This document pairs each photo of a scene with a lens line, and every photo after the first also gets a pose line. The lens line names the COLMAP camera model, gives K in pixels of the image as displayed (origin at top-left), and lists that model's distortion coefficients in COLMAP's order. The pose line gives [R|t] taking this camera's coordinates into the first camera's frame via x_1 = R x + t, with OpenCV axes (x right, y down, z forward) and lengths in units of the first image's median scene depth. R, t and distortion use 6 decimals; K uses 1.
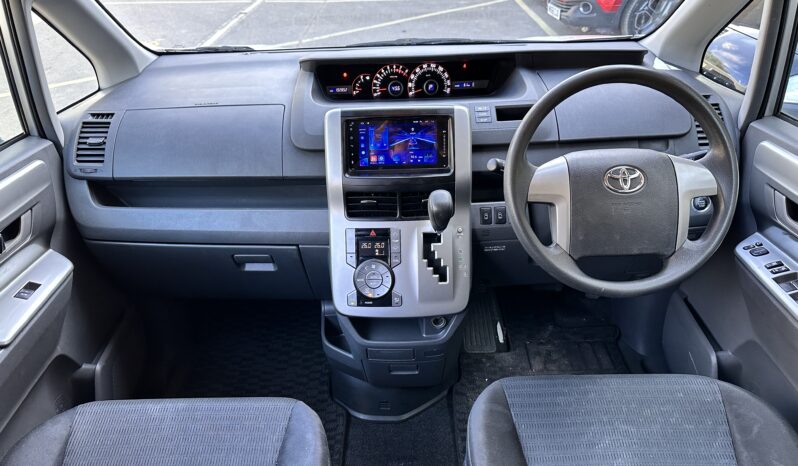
lens RADIAL K [[666.6, 0, 399.0], [0, 666.6, 233.0], [0, 0, 1]] dist [0.209827, -0.317022]
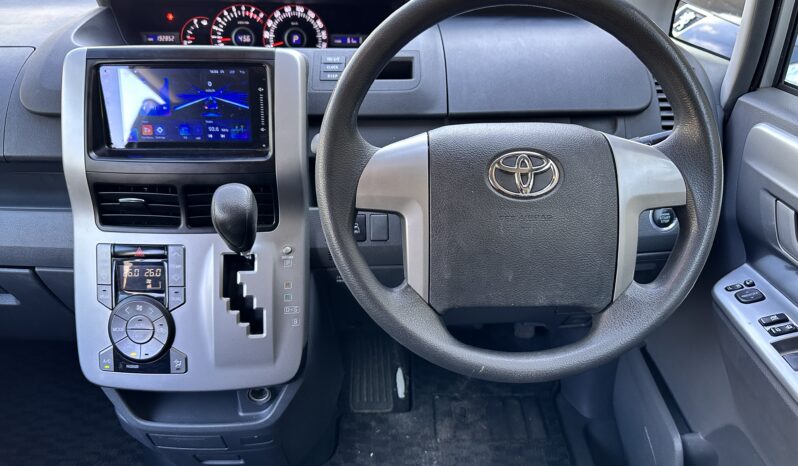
lens RADIAL K [[635.0, 0, 414.4], [0, 635.0, 230.7], [0, 0, 1]] dist [0.209561, -0.380325]
pose [[0.999277, 0.023646, 0.029783, 0.190493], [-0.023551, 0.999716, -0.003533, -0.023327], [-0.029859, 0.002829, 0.999550, 0.399705]]
